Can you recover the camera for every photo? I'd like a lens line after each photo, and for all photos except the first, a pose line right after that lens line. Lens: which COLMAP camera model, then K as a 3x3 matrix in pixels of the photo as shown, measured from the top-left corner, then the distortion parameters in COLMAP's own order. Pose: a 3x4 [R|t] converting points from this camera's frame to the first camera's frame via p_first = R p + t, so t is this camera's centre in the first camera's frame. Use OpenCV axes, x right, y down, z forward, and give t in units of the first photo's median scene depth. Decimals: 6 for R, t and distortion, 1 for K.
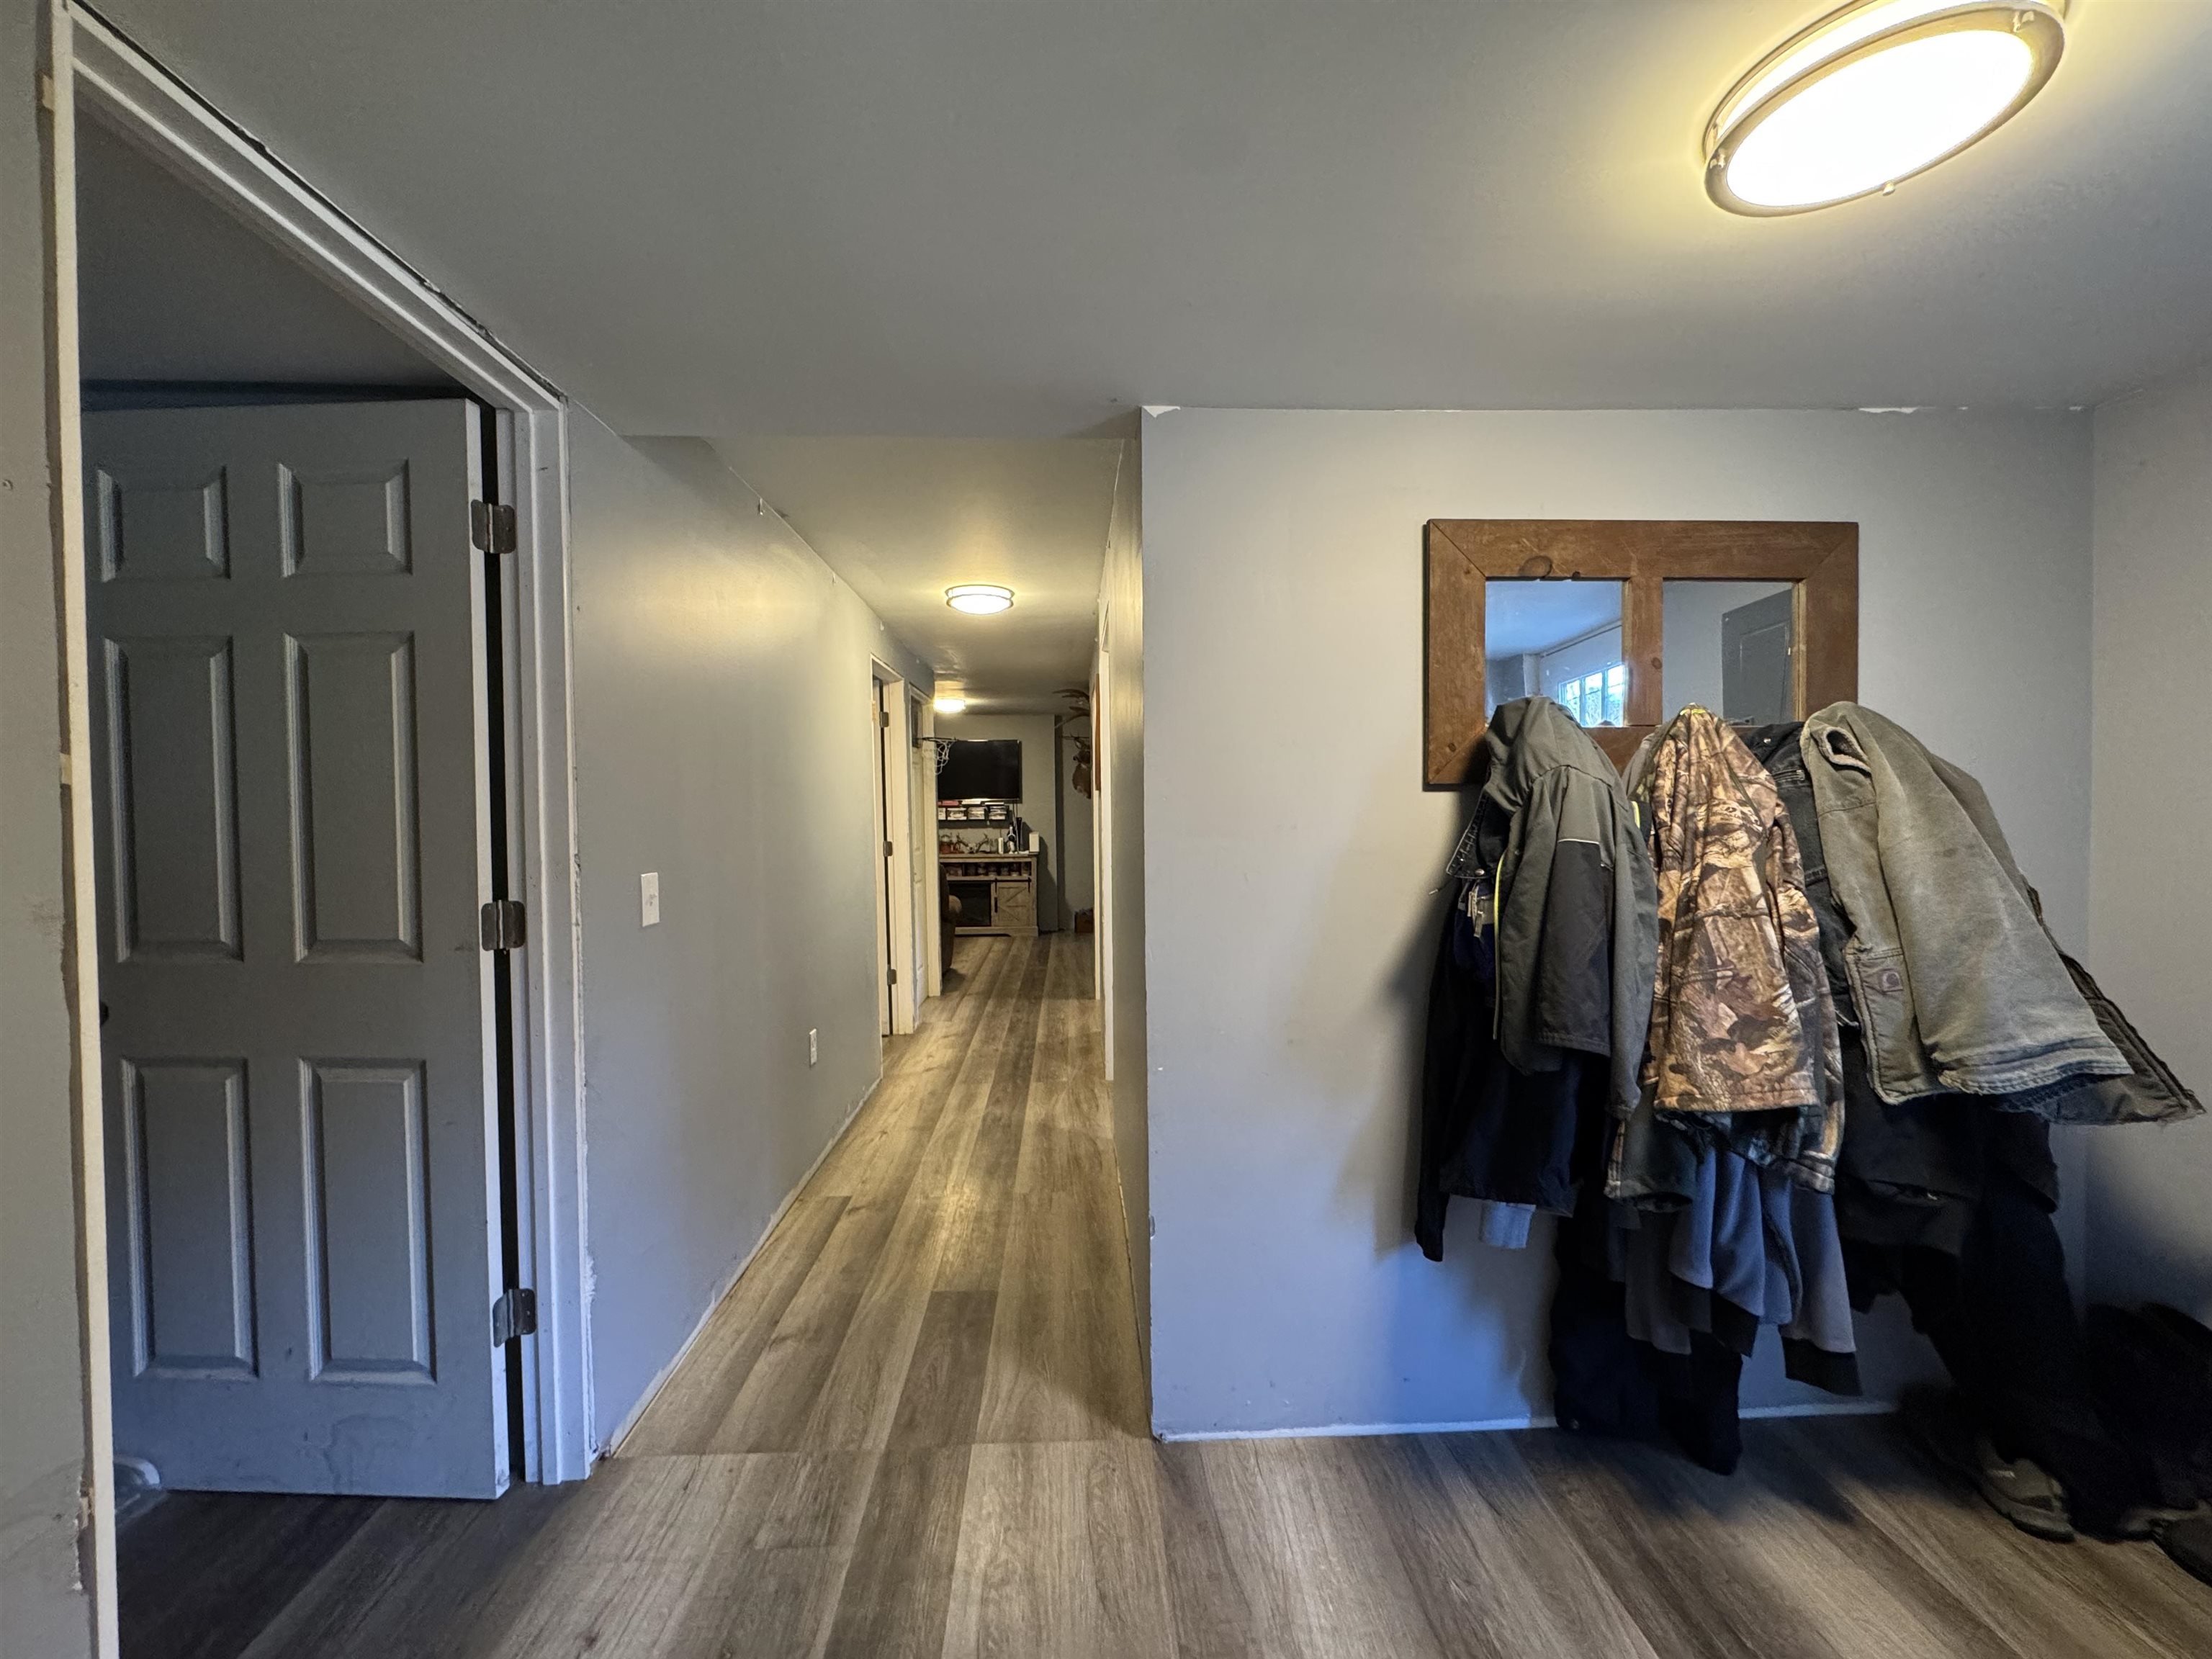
lens RADIAL K [[880.5, 0, 1106.0], [0, 880.5, 829.5], [0, 0, 1]] dist [-0.001486, 0.000037]
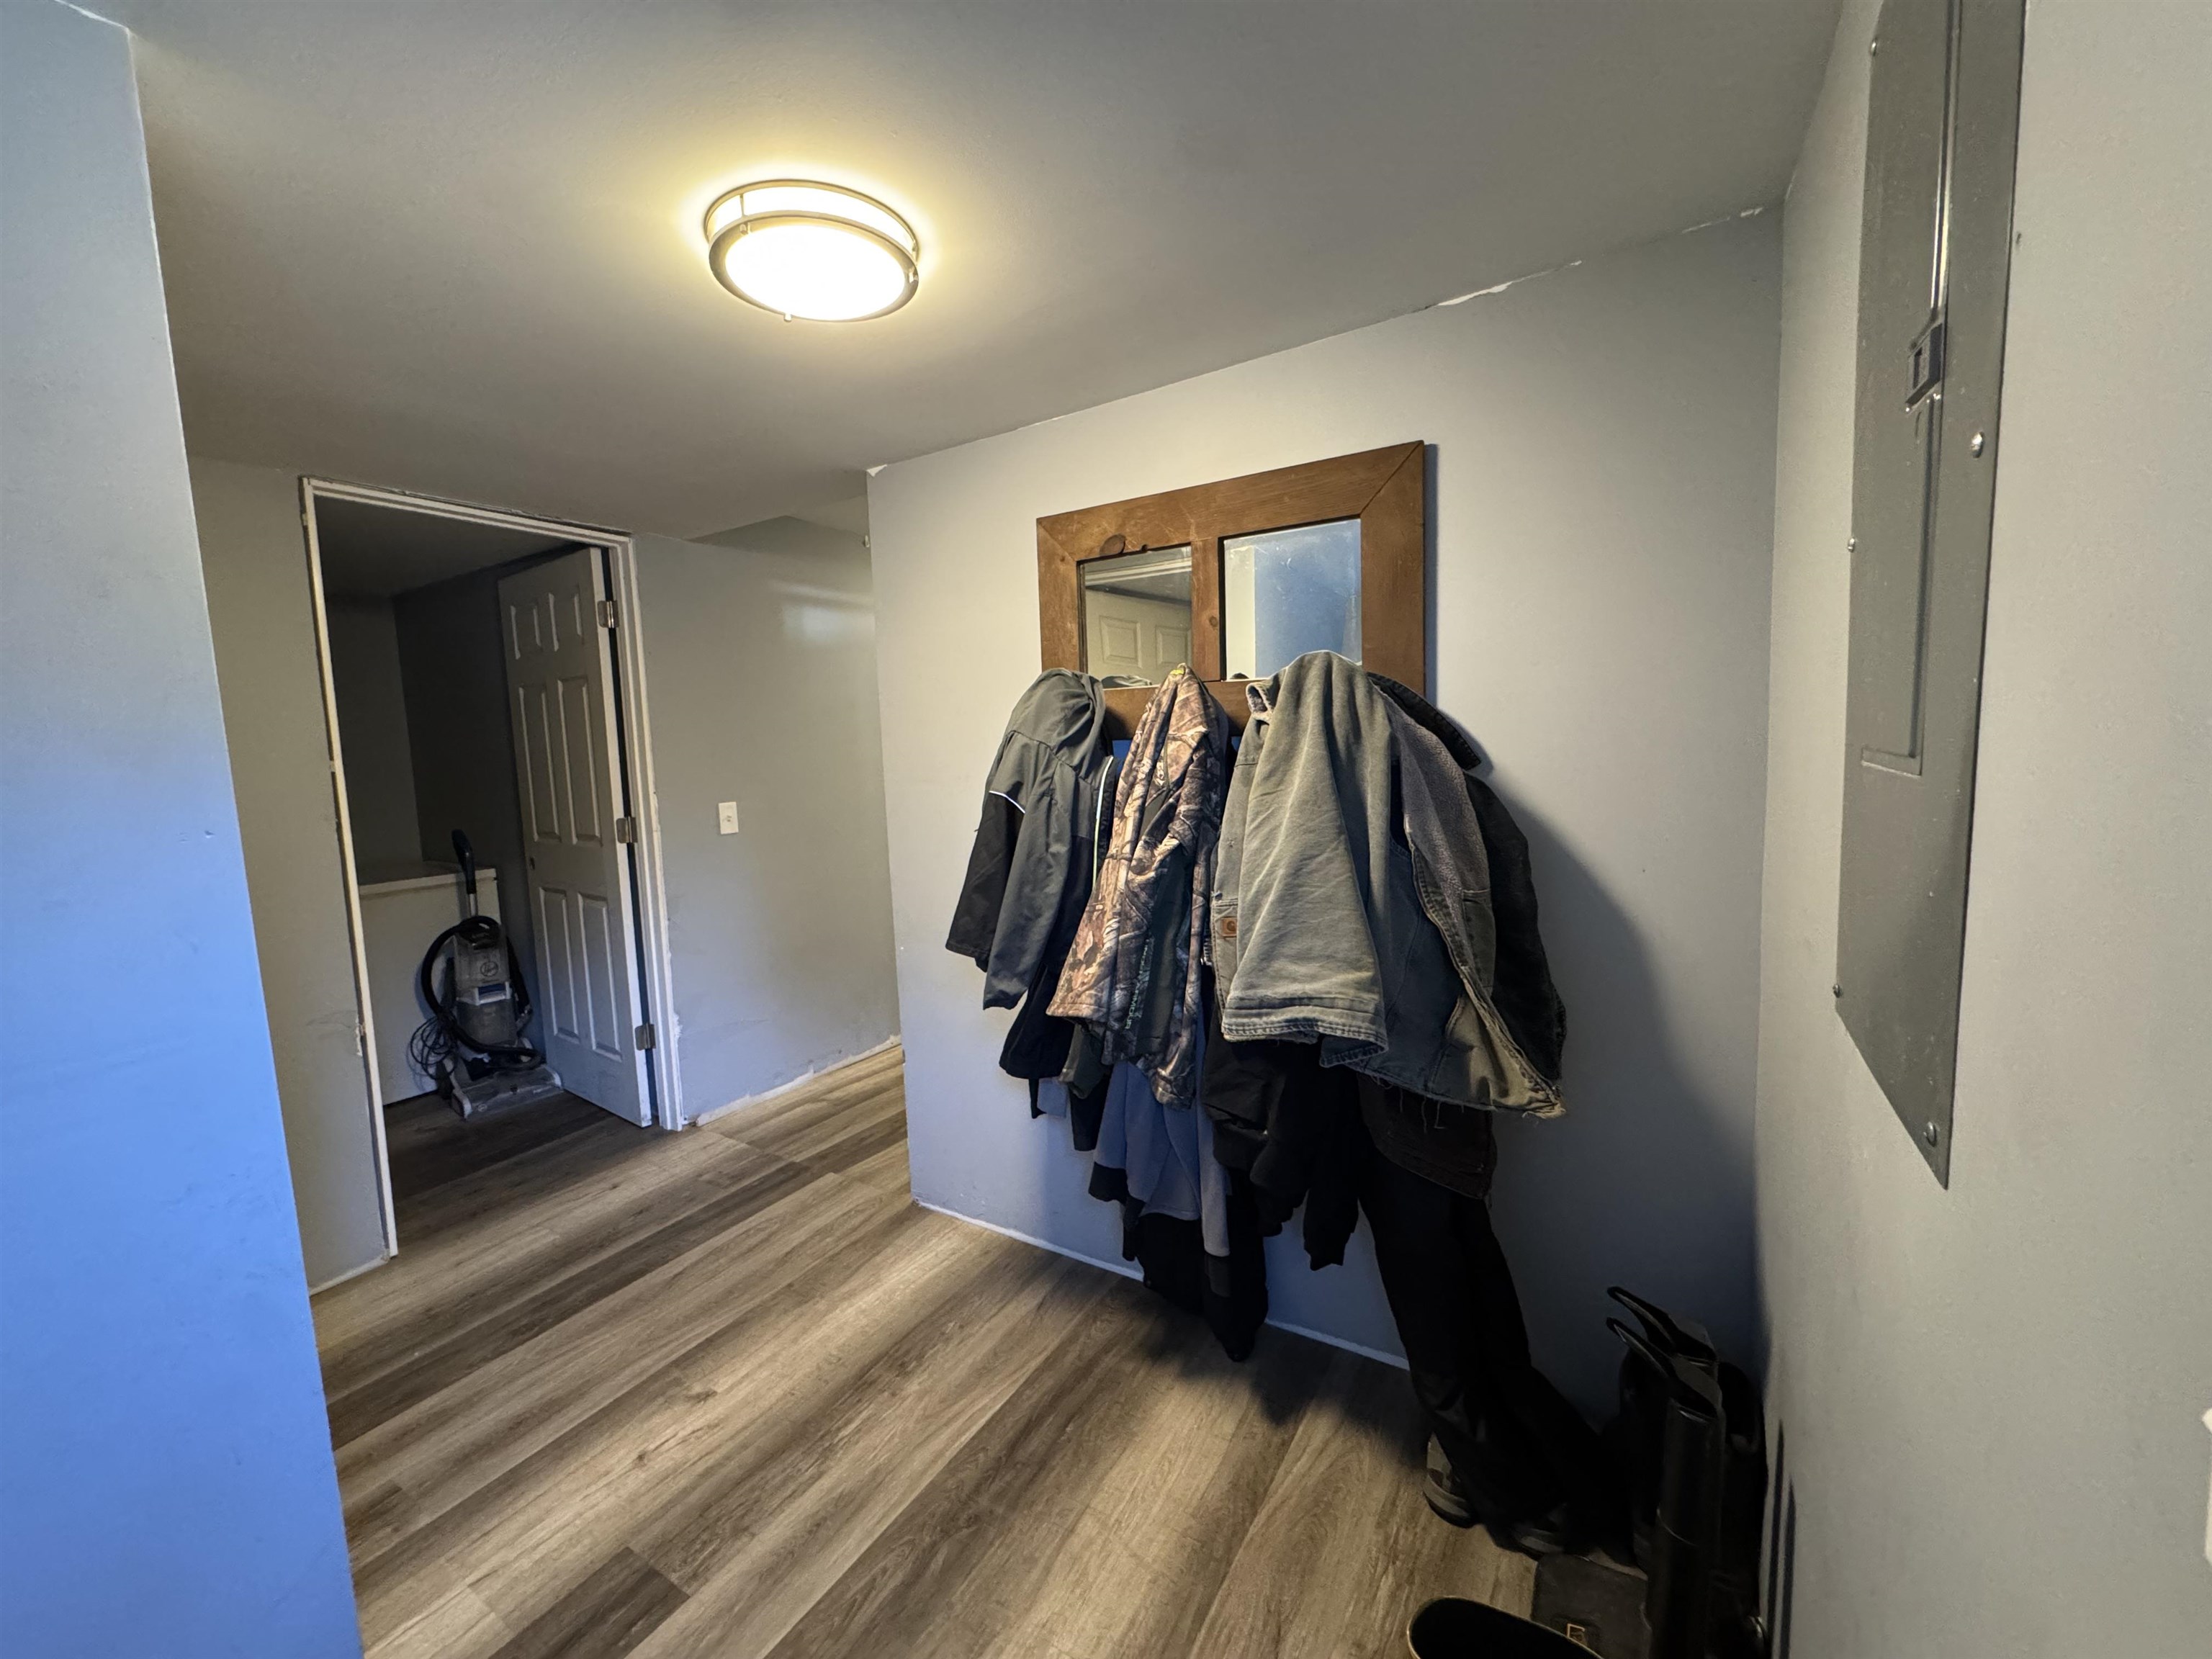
lens RADIAL K [[880.5, 0, 1106.0], [0, 880.5, 829.5], [0, 0, 1]] dist [-0.001486, 0.000037]
pose [[0.823047, 0.034531, -0.566922, 1.175680], [0.014808, 0.996506, 0.082194, -0.030361], [0.567780, -0.076045, 0.819661, 0.044913]]
